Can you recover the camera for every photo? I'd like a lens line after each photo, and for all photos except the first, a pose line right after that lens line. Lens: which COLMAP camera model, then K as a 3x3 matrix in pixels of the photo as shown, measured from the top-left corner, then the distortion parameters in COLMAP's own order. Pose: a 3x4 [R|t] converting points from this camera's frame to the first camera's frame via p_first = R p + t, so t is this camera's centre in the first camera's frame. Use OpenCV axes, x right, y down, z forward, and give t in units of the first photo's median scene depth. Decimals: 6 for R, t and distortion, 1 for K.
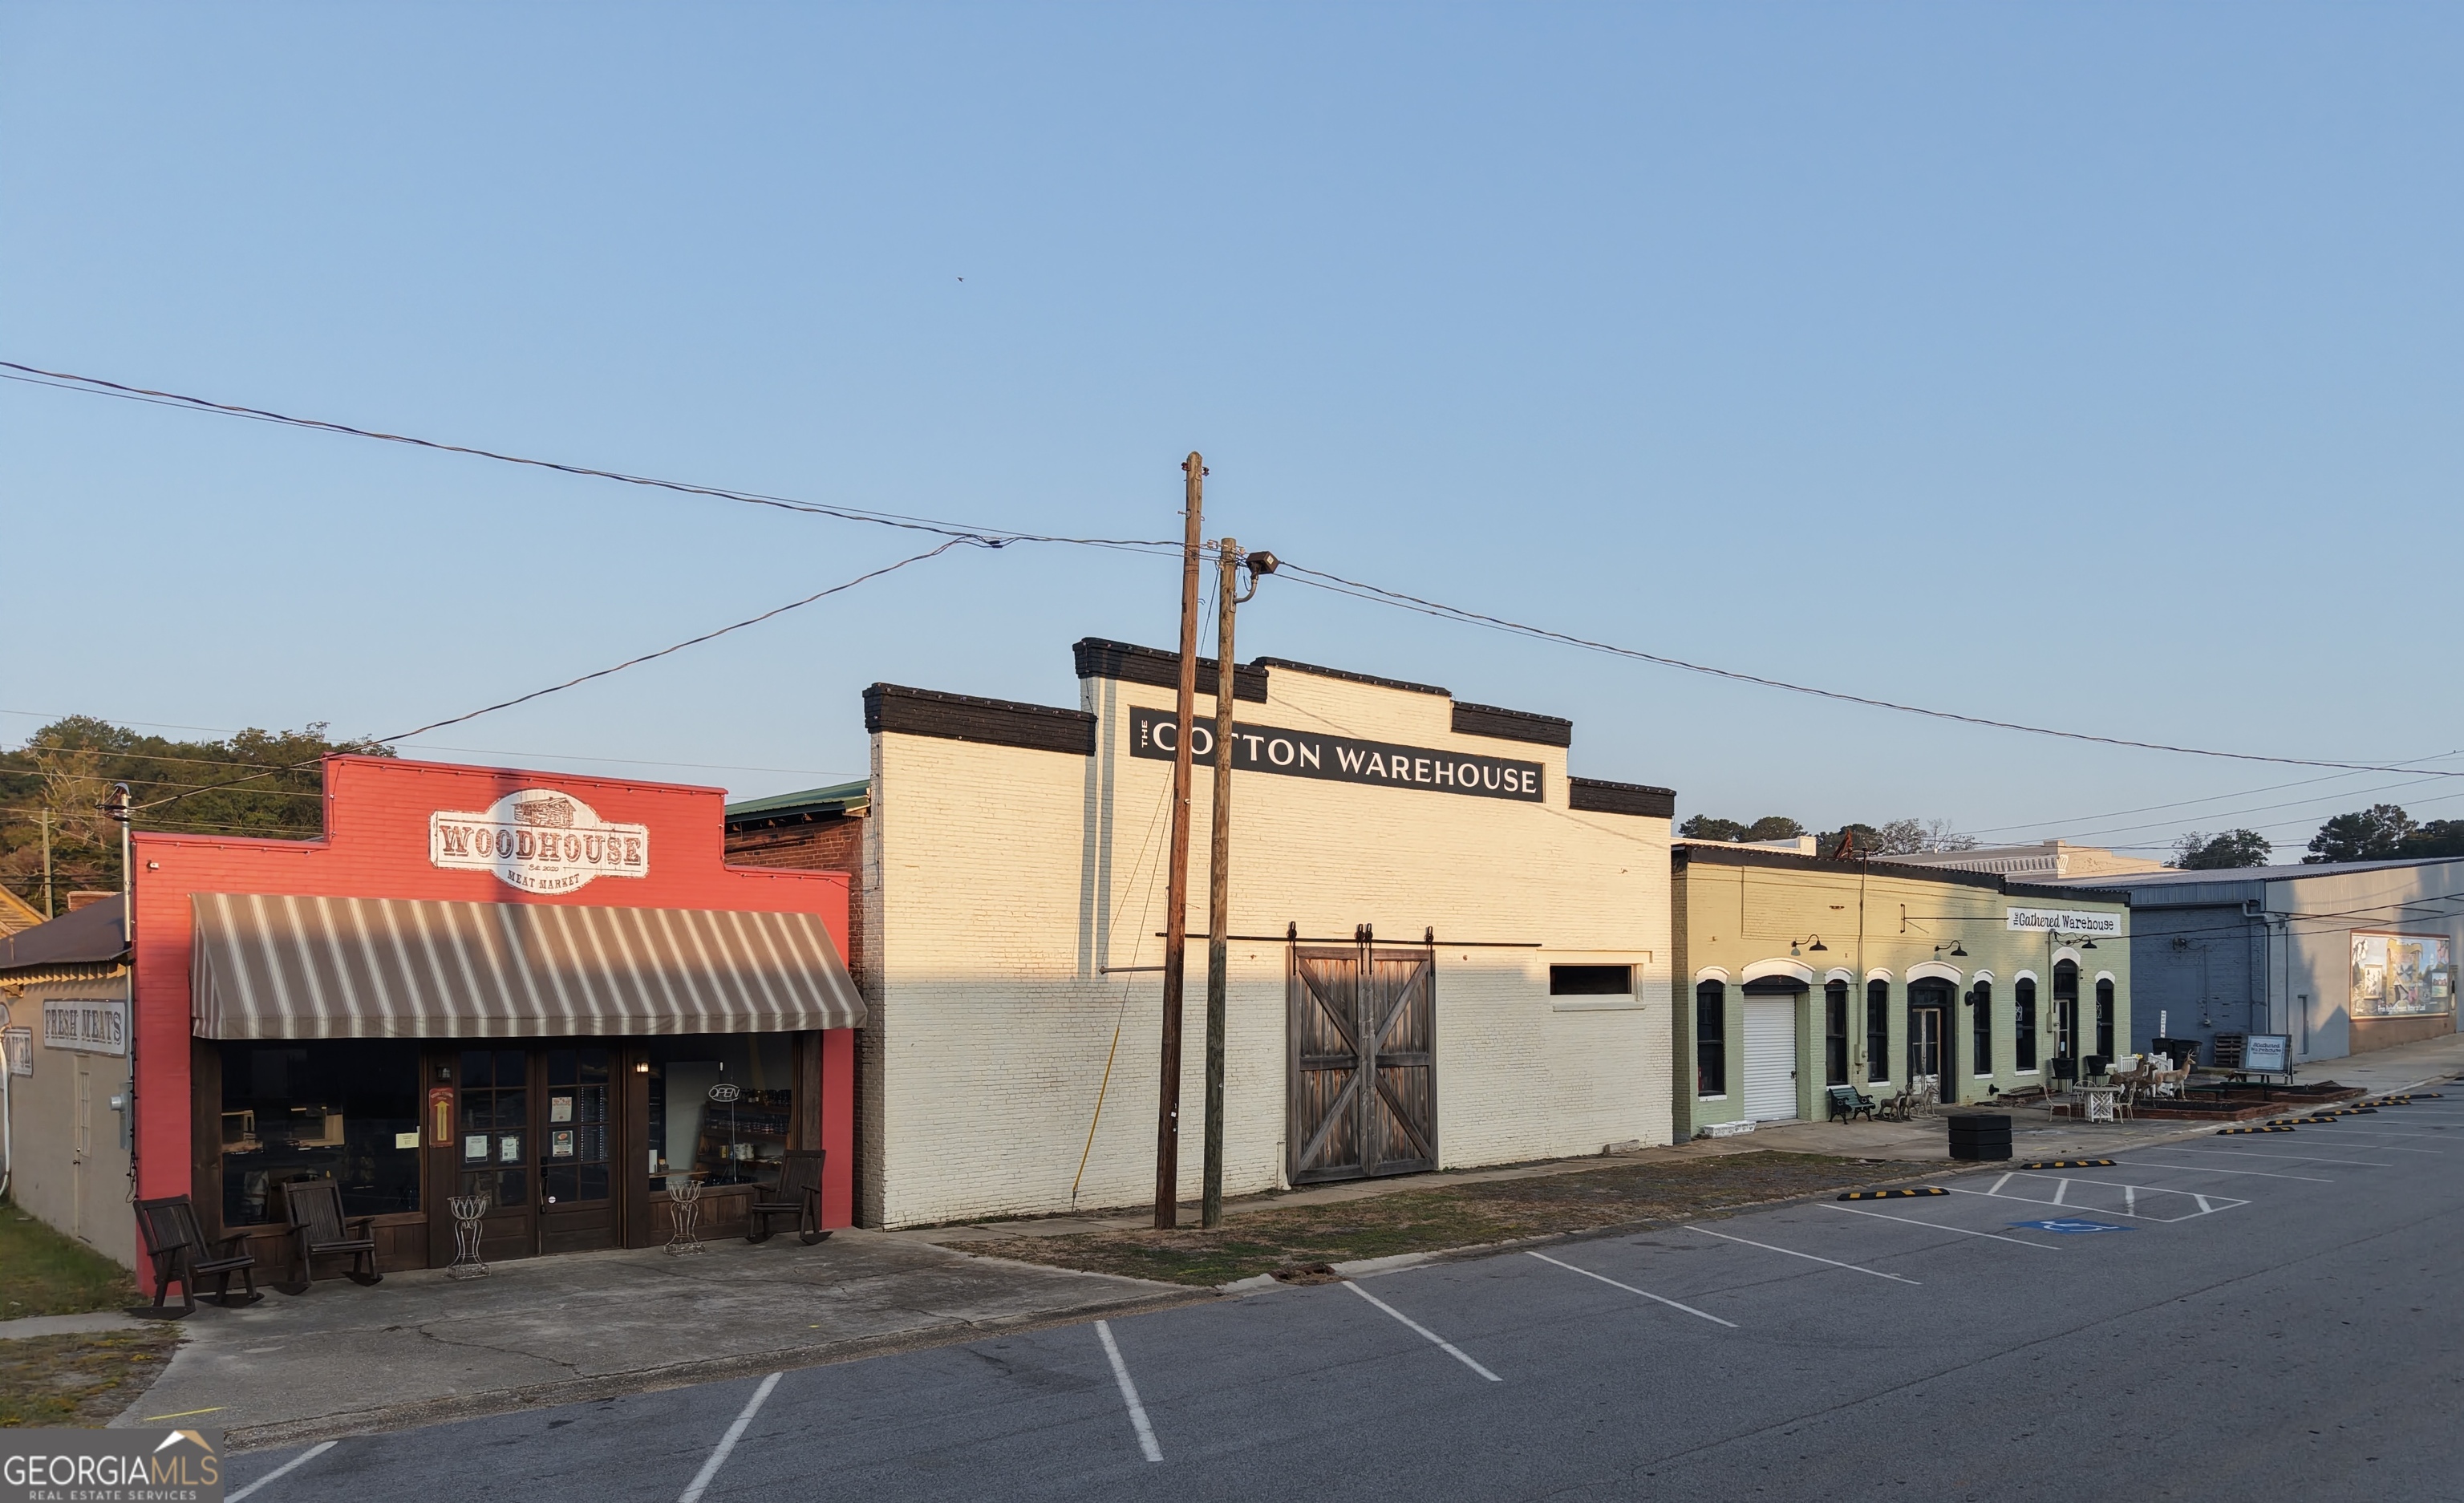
lens RADIAL K [[1659.7, 0, 1231.9], [0, 1659.7, 853.1], [0, 0, 1]] dist [-0.067168, 0.004386]
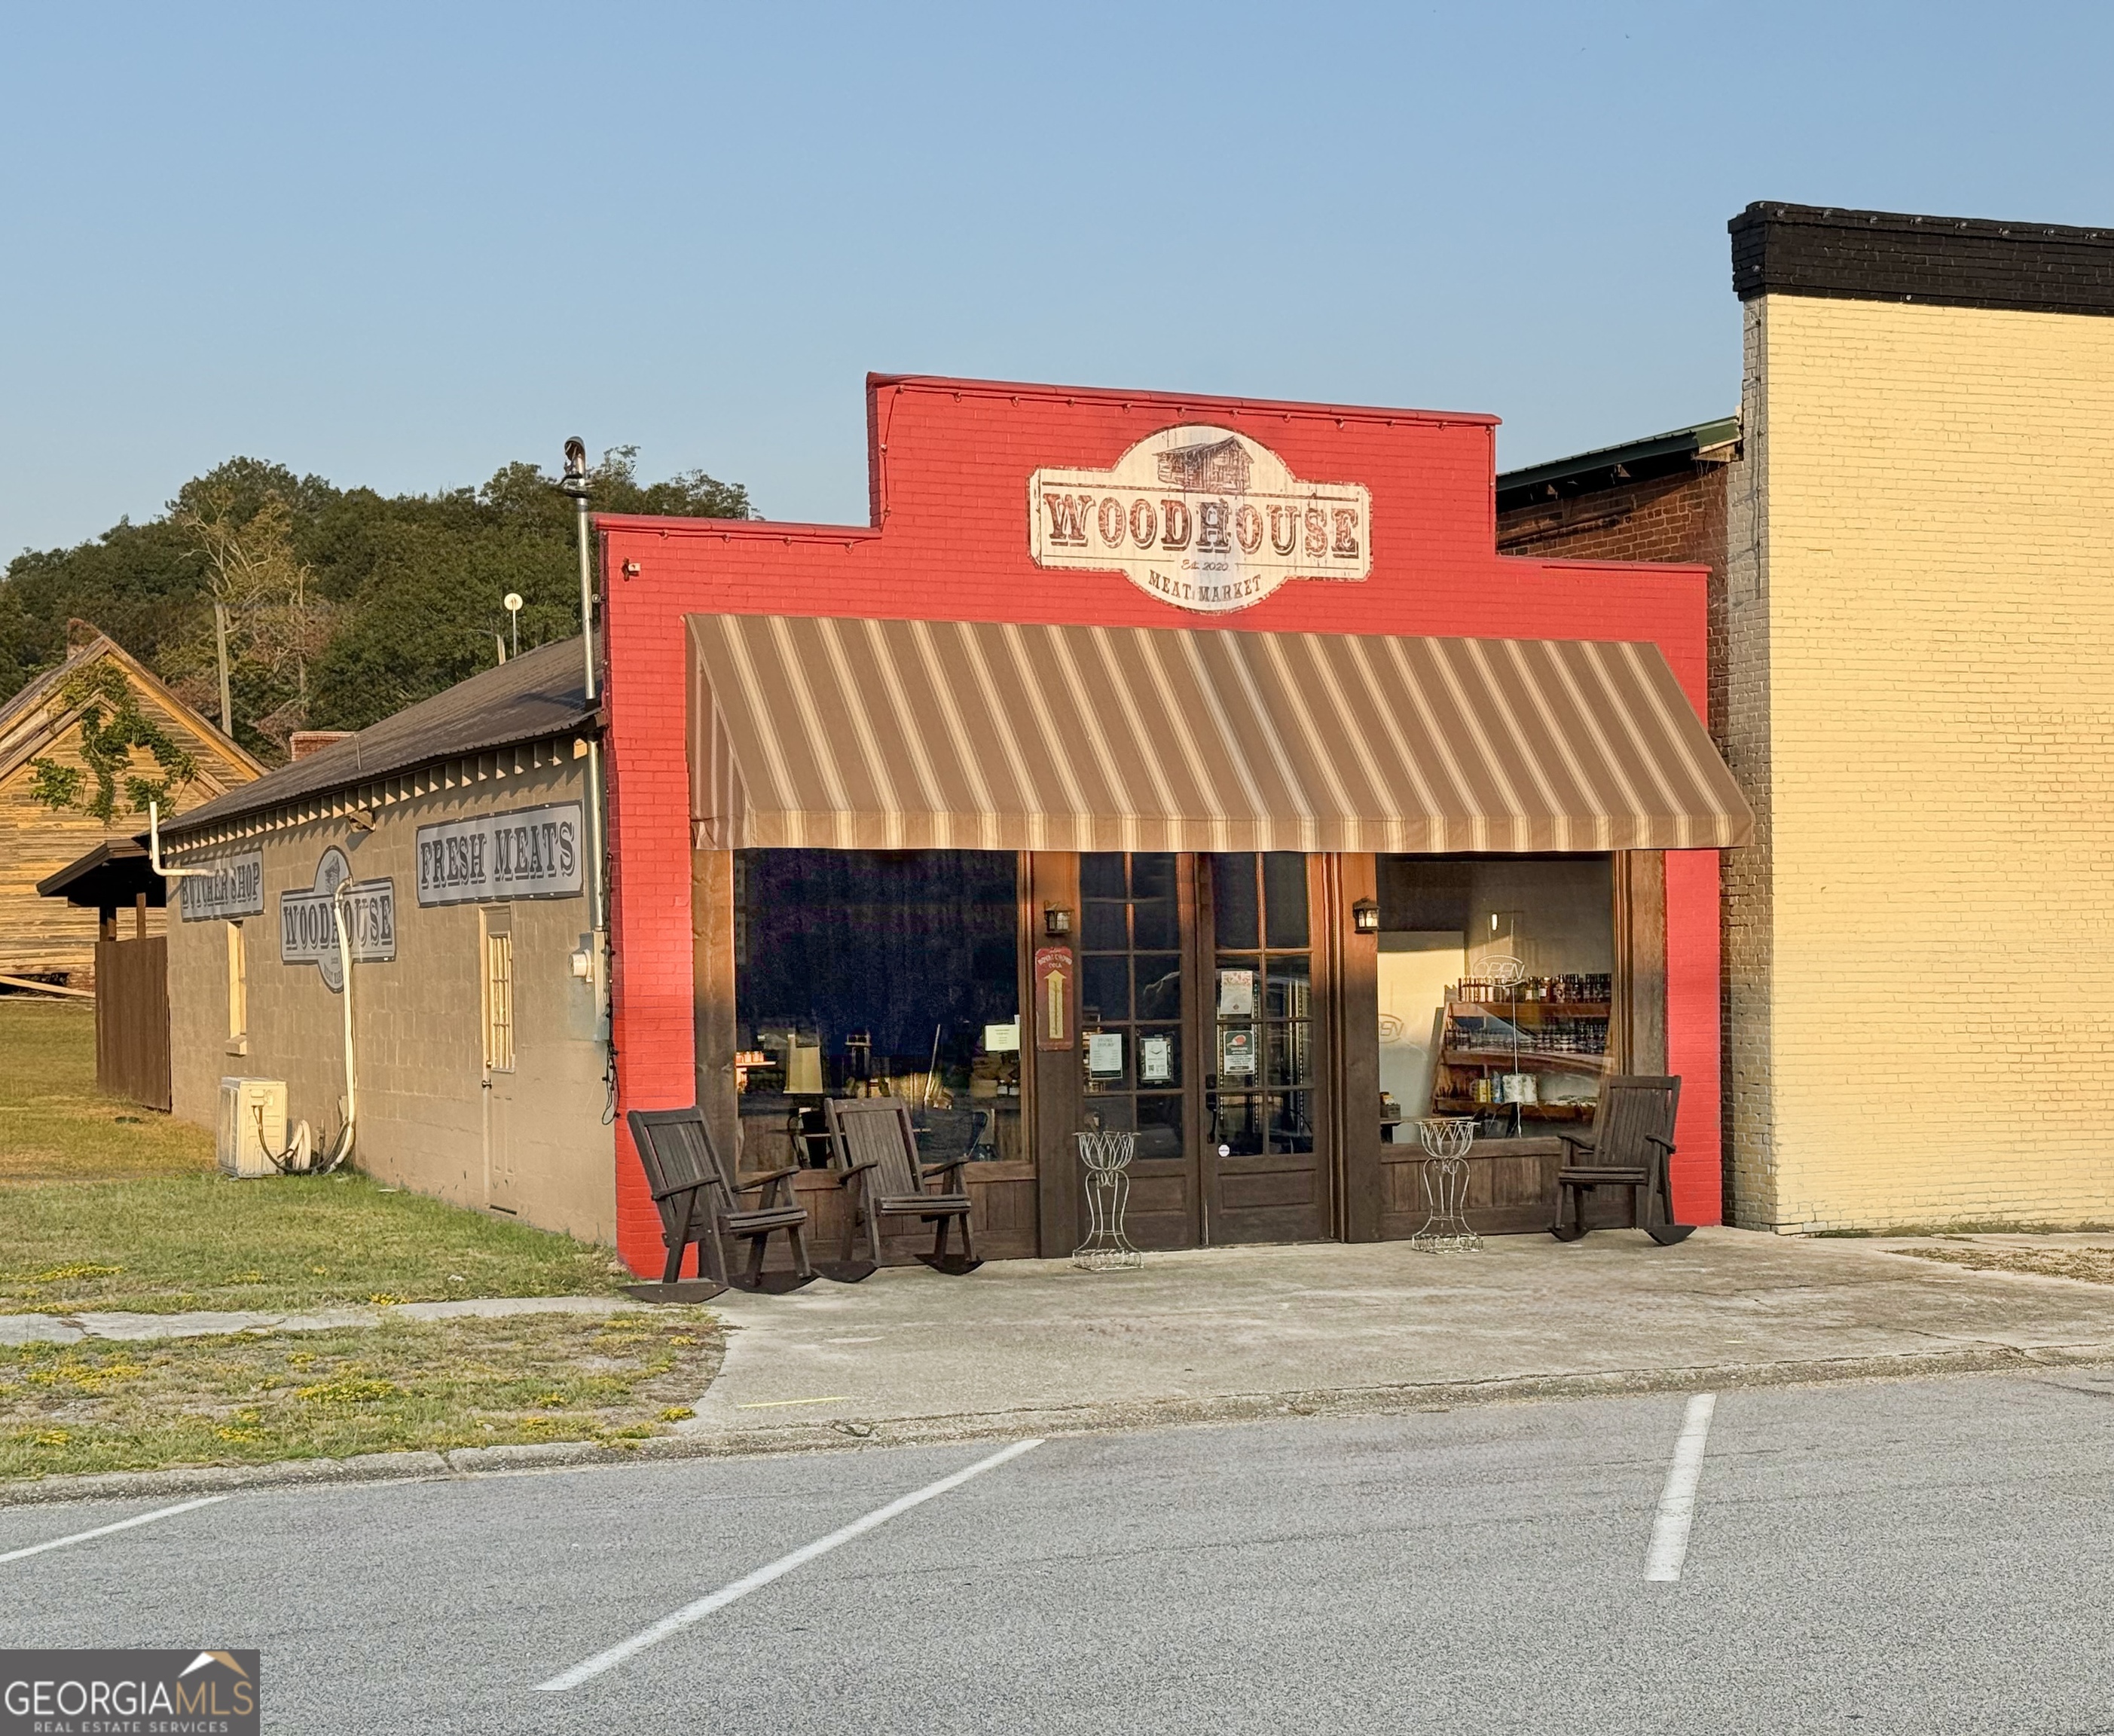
lens RADIAL K [[3293.7, 0, 1057.0], [0, 3293.7, 868.0], [0, 0, 1]] dist [0.054255, 0.076187]
pose [[0.941773, -0.030213, -0.334890, -0.081812], [0.046357, 0.998111, 0.040318, 0.064903], [0.333040, -0.053495, 0.941394, -0.112320]]
